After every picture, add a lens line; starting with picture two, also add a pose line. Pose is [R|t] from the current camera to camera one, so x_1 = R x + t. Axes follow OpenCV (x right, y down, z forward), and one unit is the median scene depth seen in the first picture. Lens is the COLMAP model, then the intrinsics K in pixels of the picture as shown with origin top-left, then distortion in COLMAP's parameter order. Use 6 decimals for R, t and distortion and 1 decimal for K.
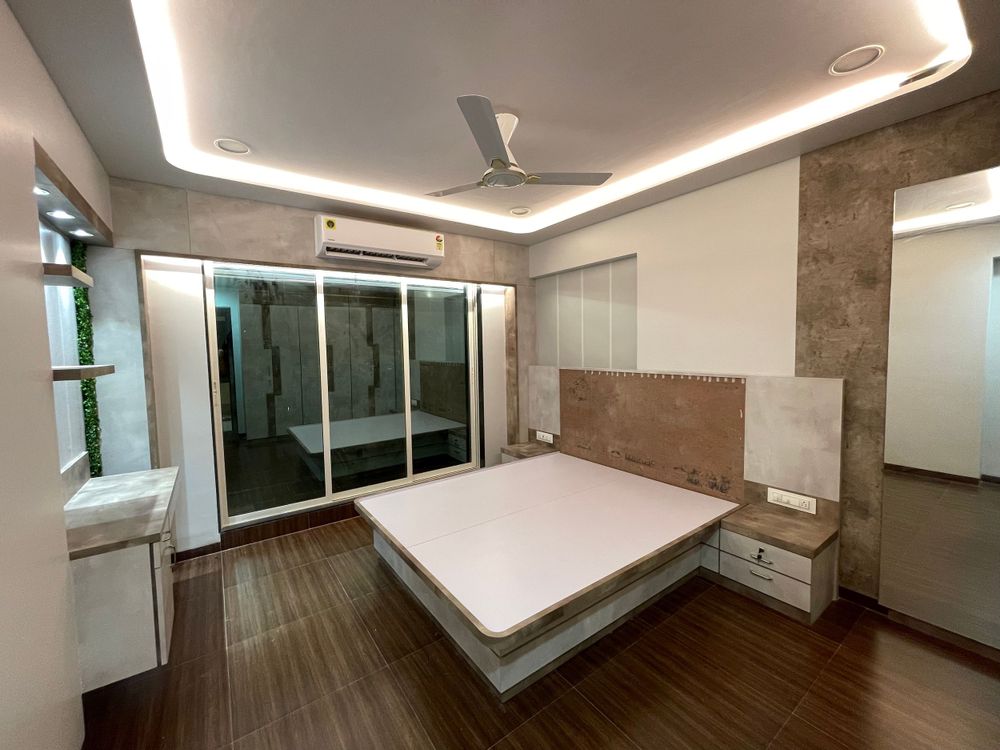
lens RADIAL K [[404.3, 0, 499.9], [0, 404.3, 371.1], [0, 0, 1]] dist [0.000291, 0.000032]
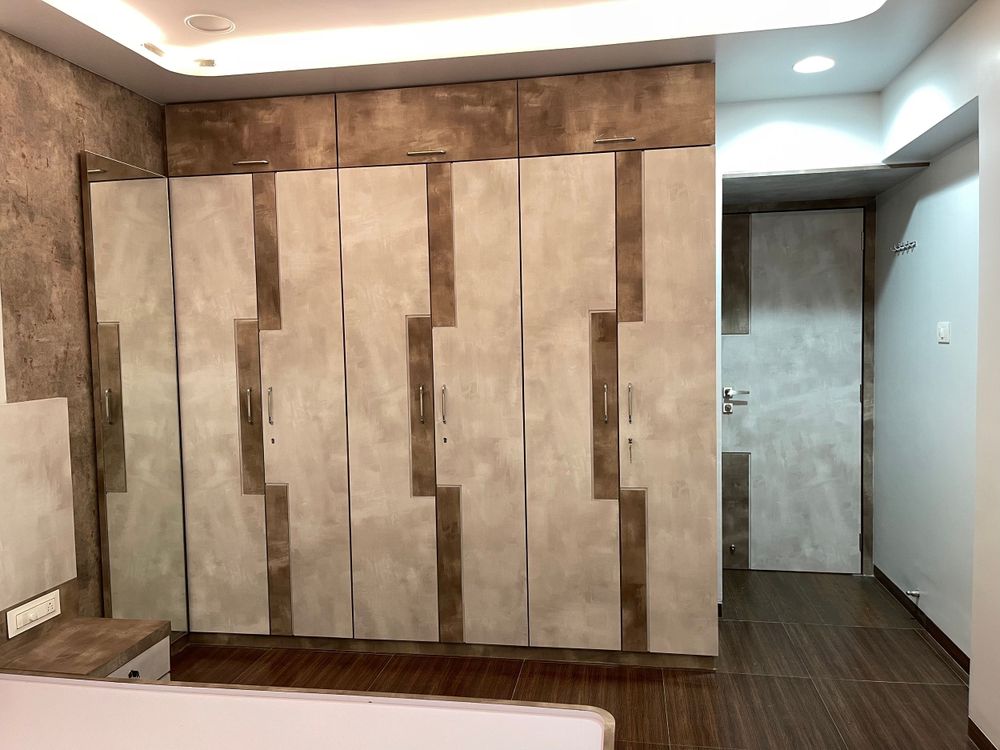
lens RADIAL K [[752.5, 0, 500.0], [0, 752.5, 375.0], [0, 0, 1]] dist [0.063037, -0.085080]
pose [[-0.695757, -0.008340, 0.718229, -0.556790], [0.077444, 0.993232, 0.086554, -0.067890], [-0.714090, 0.115843, -0.690402, 1.284019]]
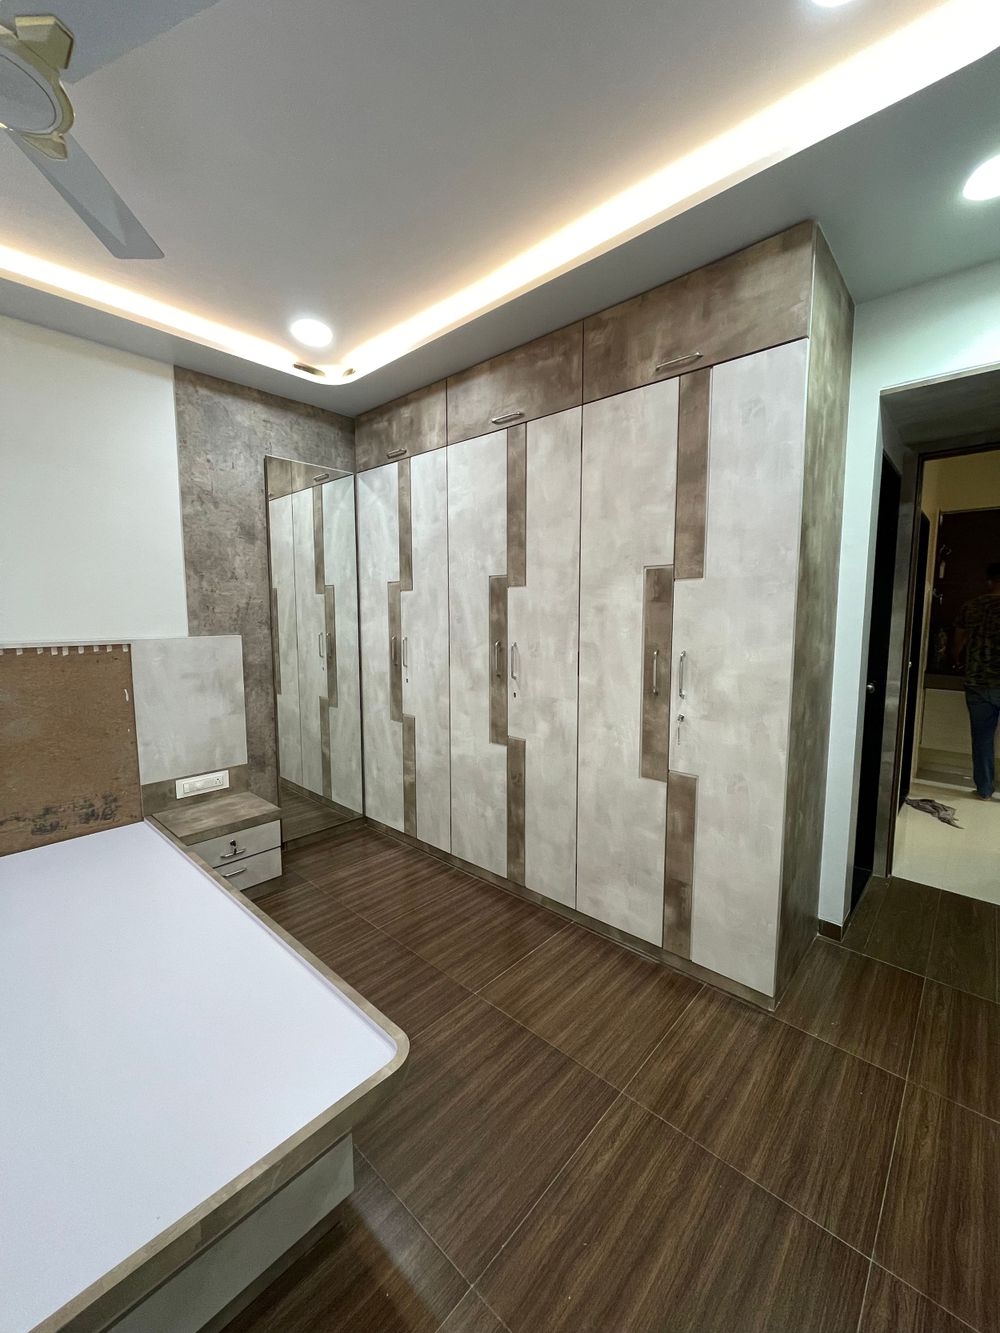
lens RADIAL K [[539.0, 0, 502.1], [0, 539.0, 660.2], [0, 0, 1]] dist [0.000291, 0.000032]
pose [[-0.200286, -0.074886, 0.976871, -0.497035], [0.064497, 0.993904, 0.089415, 0.004411], [-0.977612, 0.080914, -0.194235, 0.611418]]
